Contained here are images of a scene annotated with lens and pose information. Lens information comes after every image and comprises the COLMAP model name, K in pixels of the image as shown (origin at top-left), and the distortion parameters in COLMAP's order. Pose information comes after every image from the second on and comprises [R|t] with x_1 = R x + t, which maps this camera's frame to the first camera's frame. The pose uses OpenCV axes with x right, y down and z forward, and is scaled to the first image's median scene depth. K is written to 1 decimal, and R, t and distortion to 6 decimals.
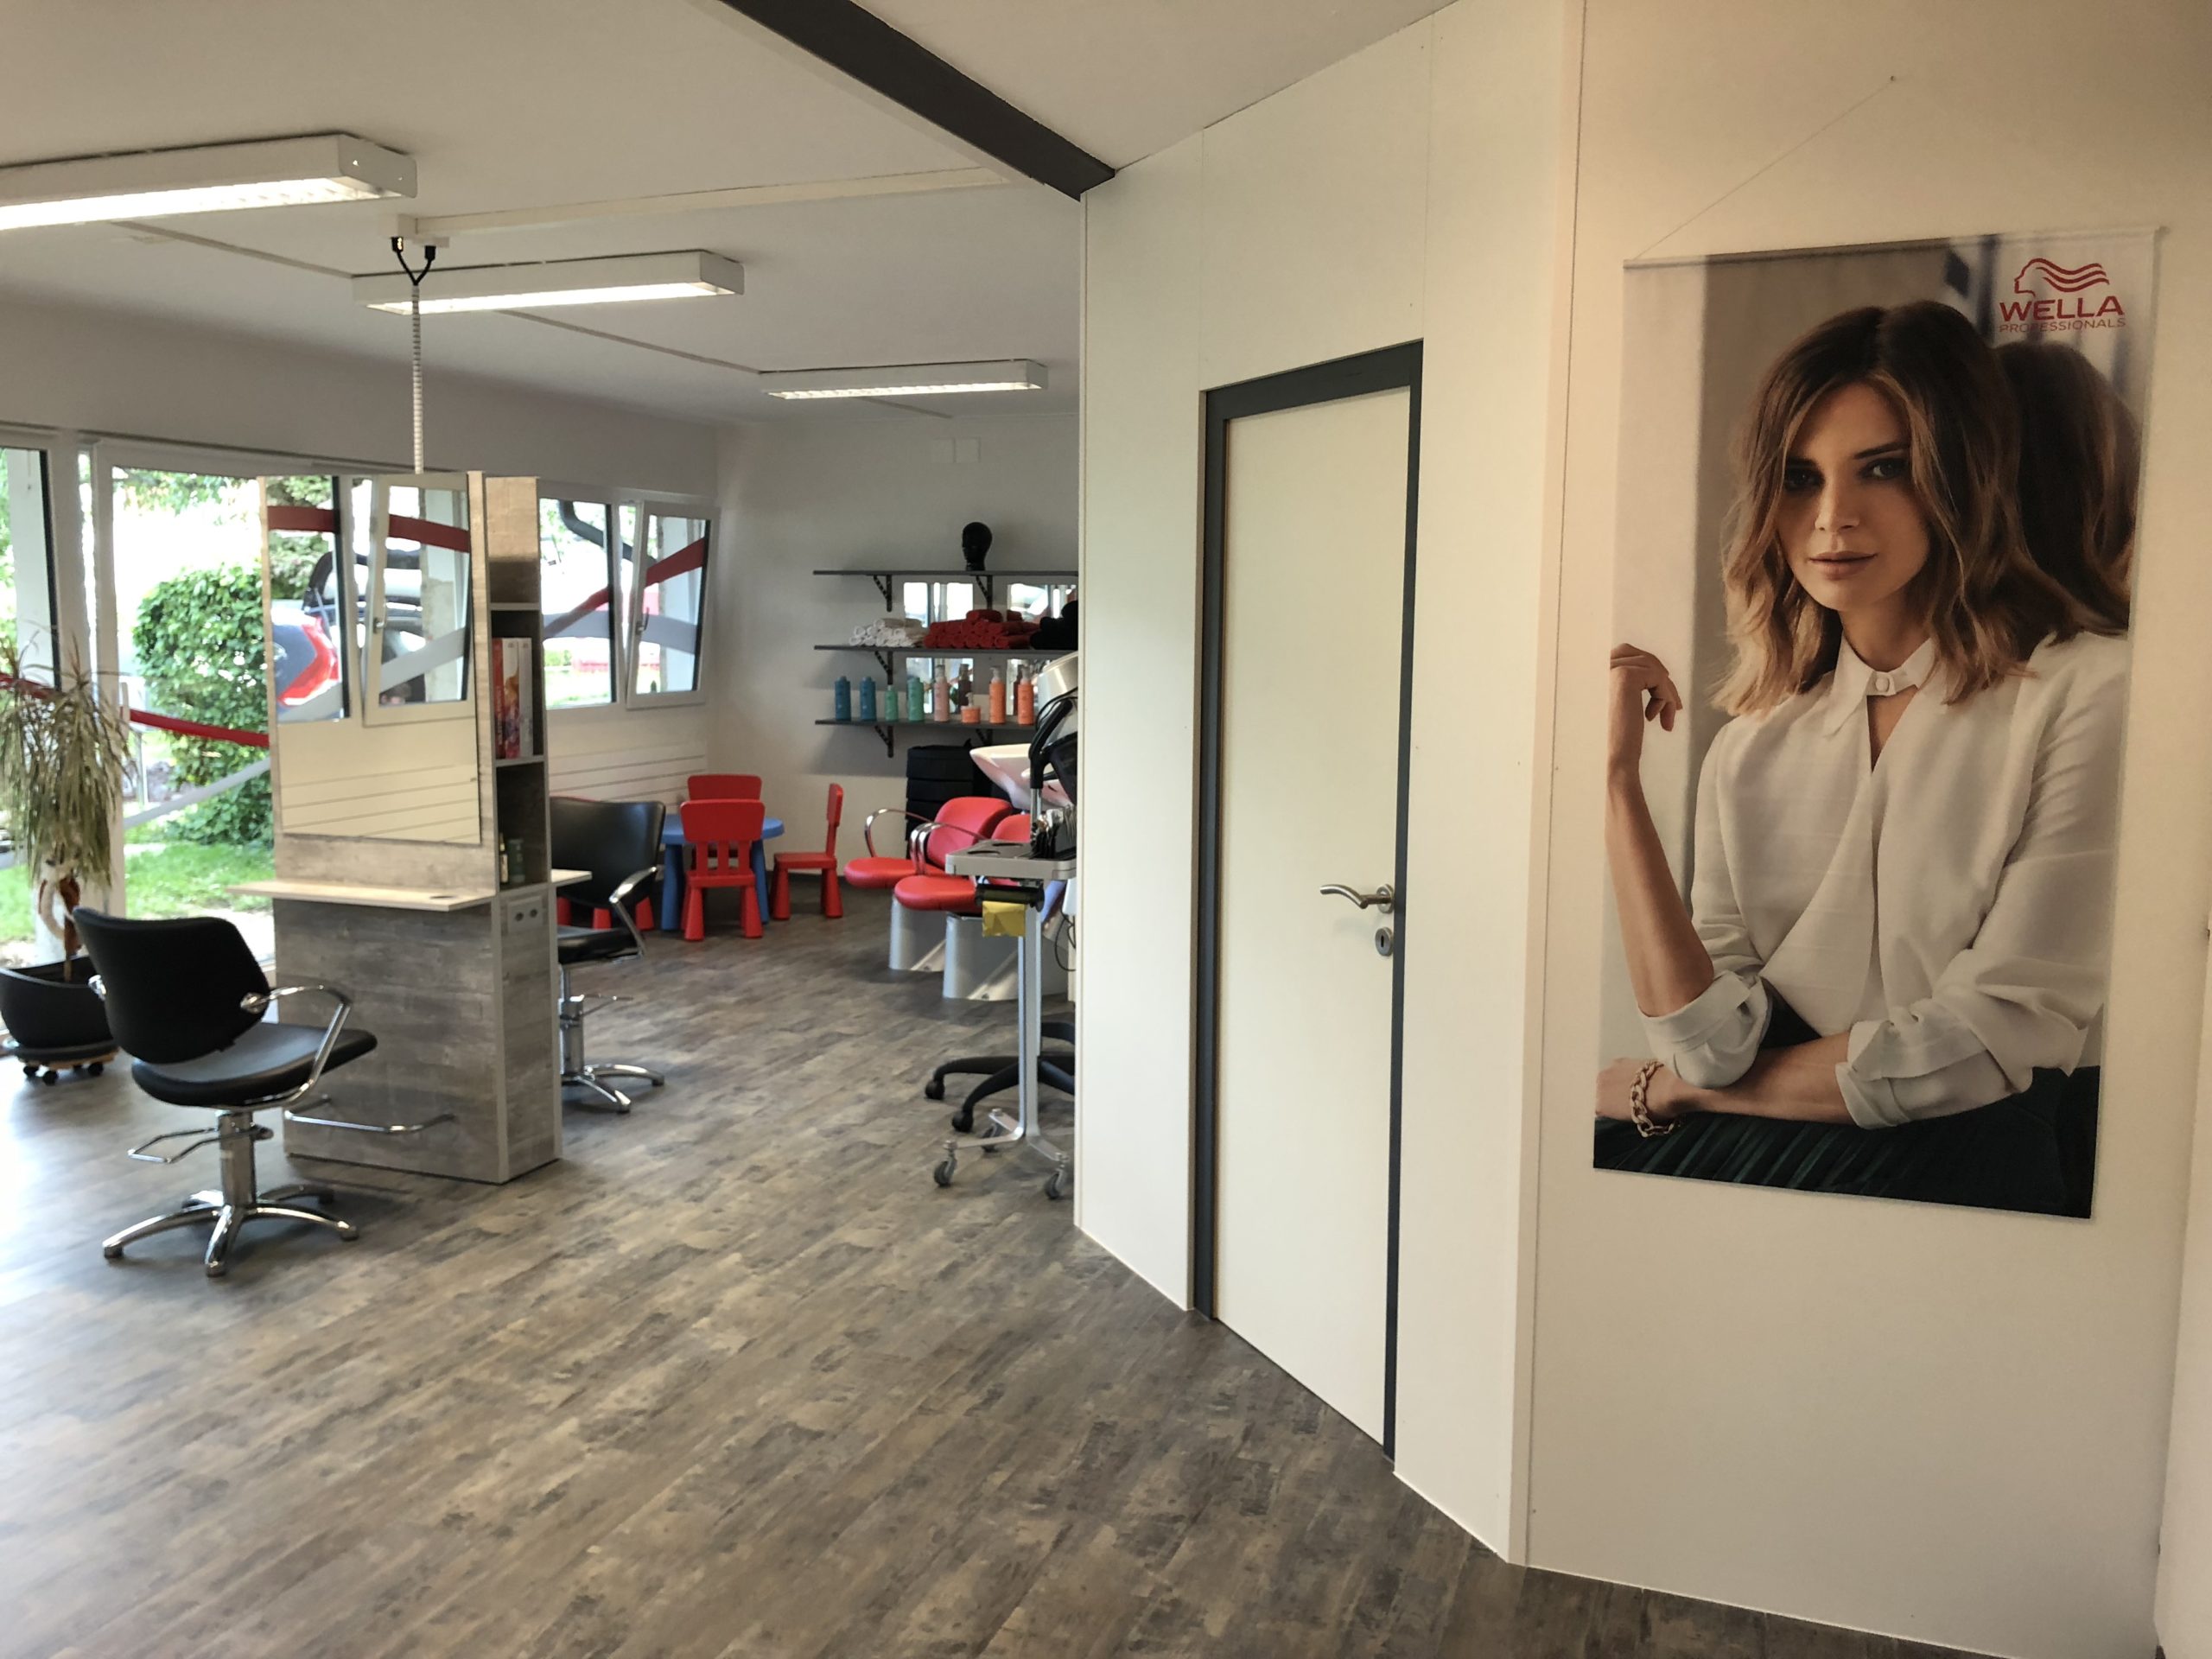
lens RADIAL K [[1805.1, 0, 1107.0], [0, 1805.1, 819.0], [0, 0, 1]] dist [0.011660, -0.001171]
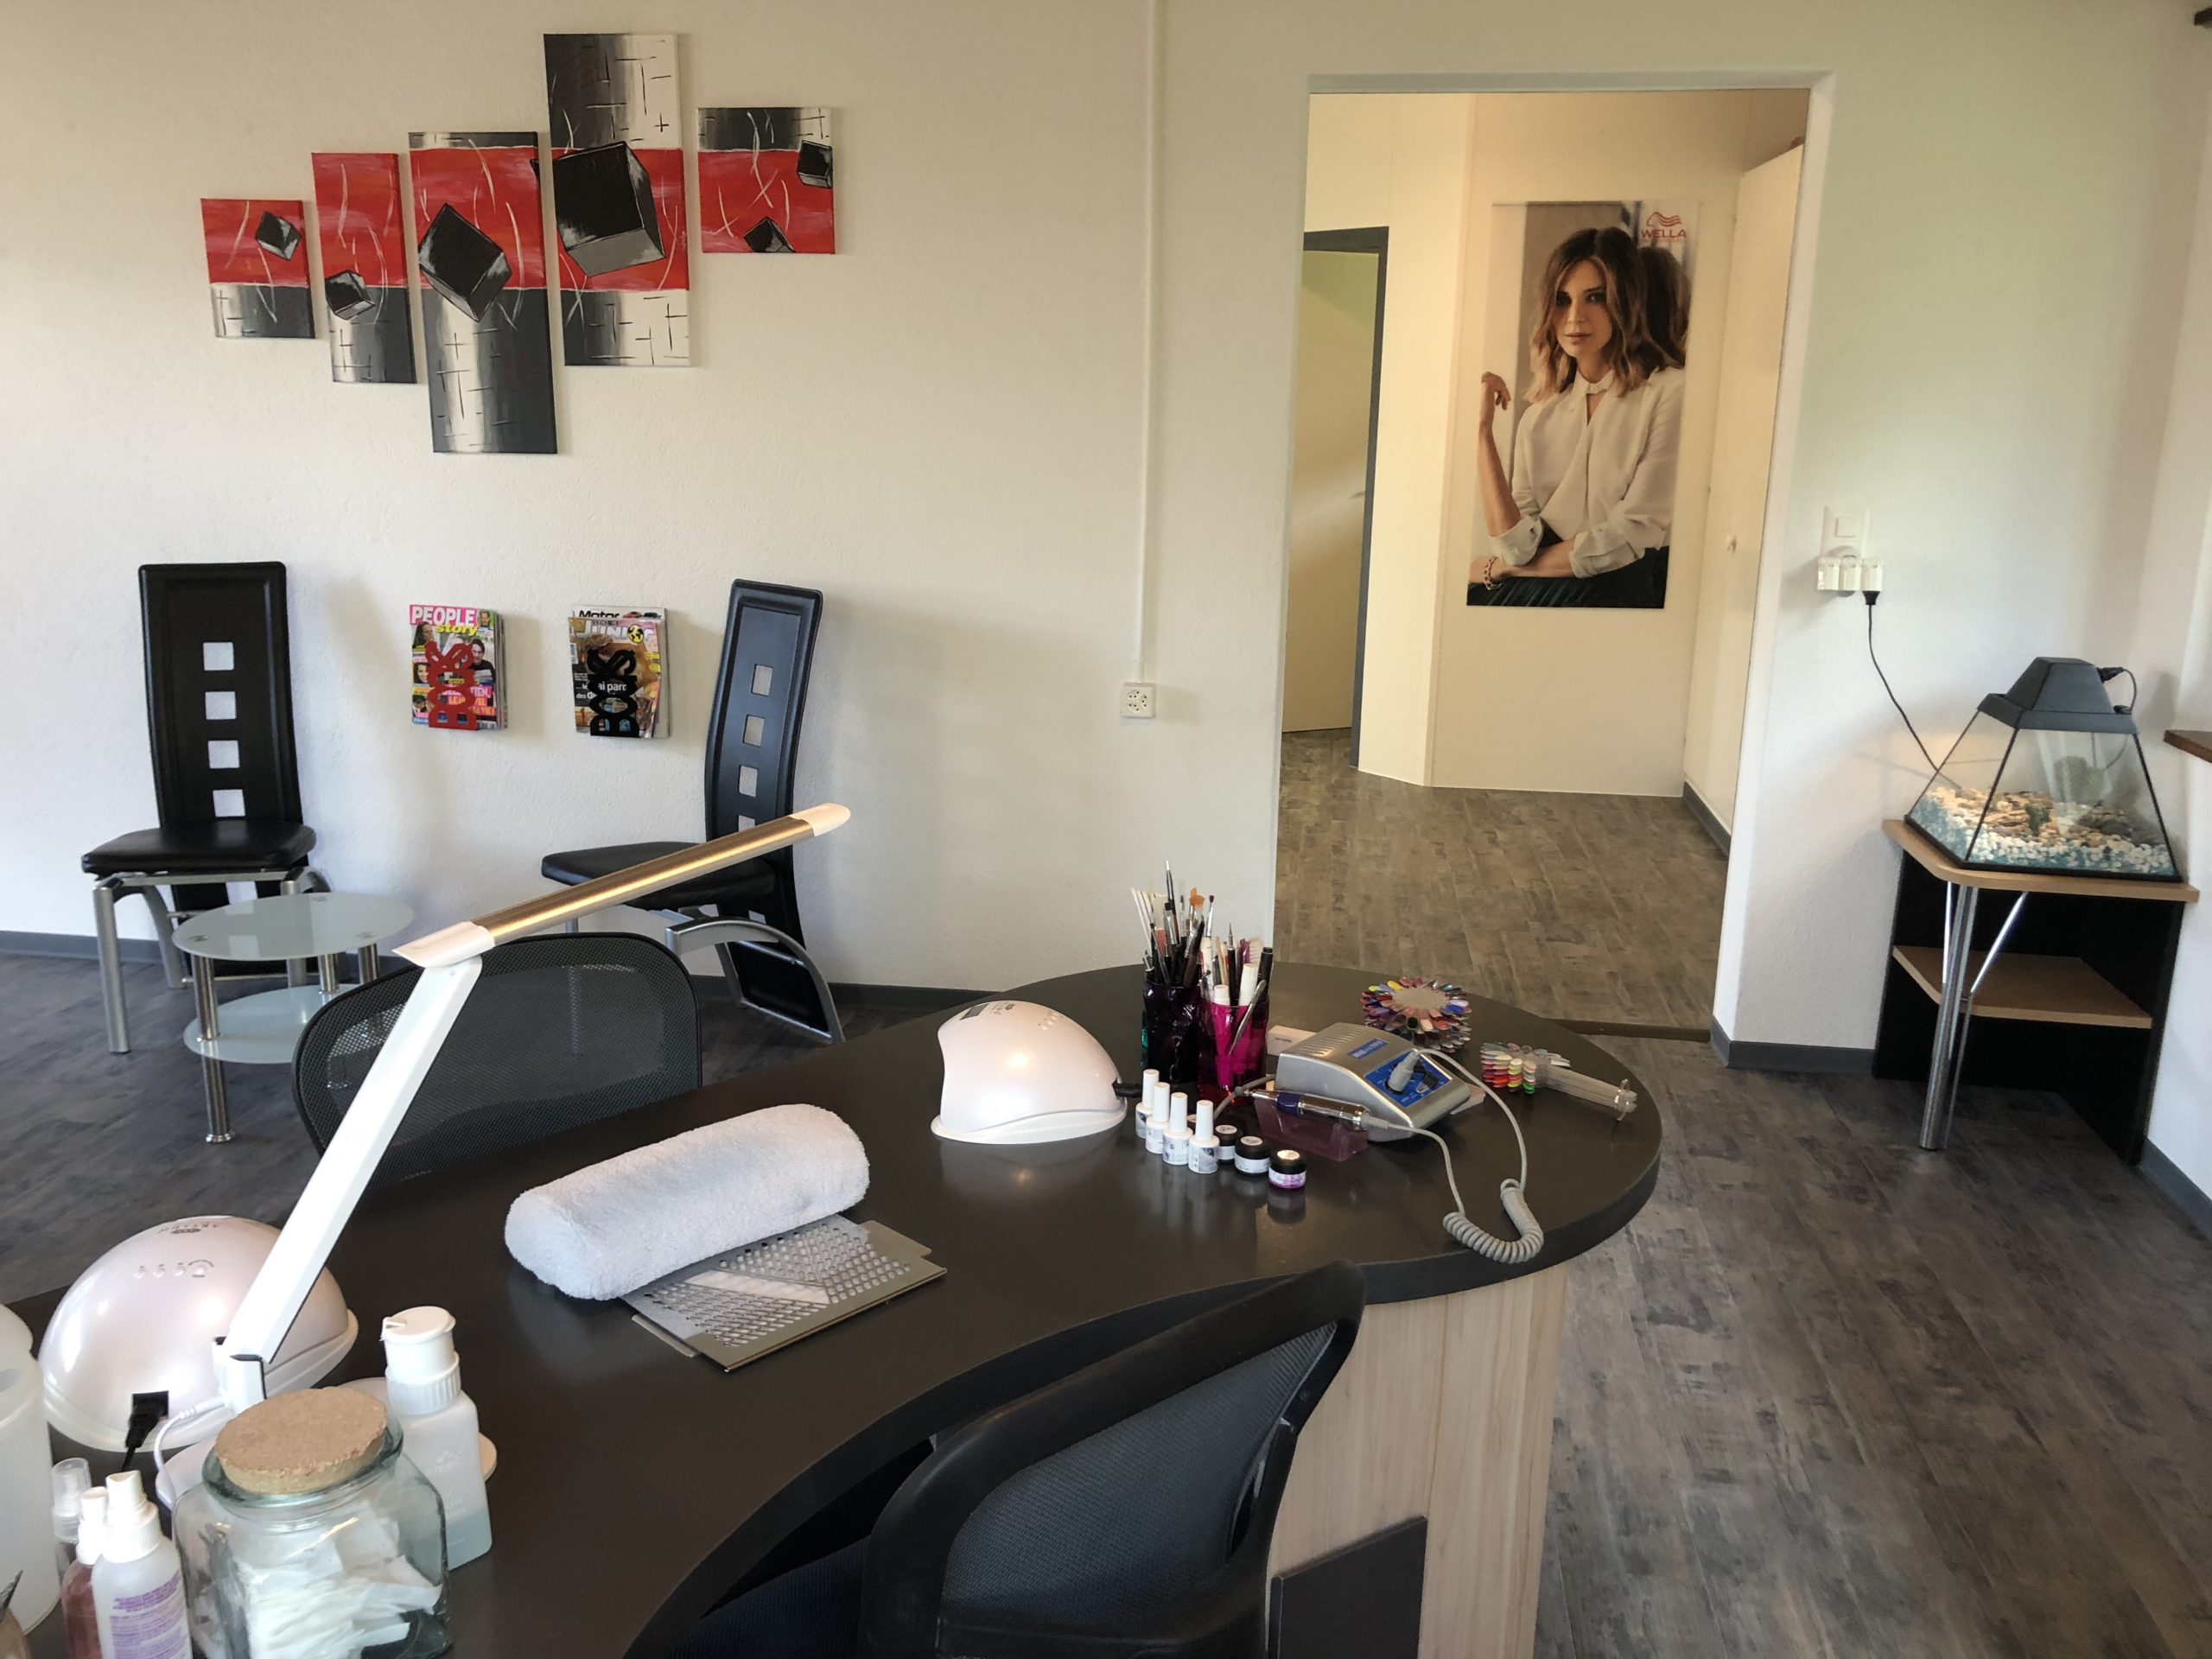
lens RADIAL K [[1805.1, 0, 1090.2], [0, 1805.1, 827.4], [0, 0, 1]] dist [0.011660, -0.001171]
pose [[0.970726, -0.042881, 0.236333, -0.813826], [0.015199, 0.992929, 0.117733, 0.211246], [-0.239710, -0.110695, 0.964513, -1.227106]]
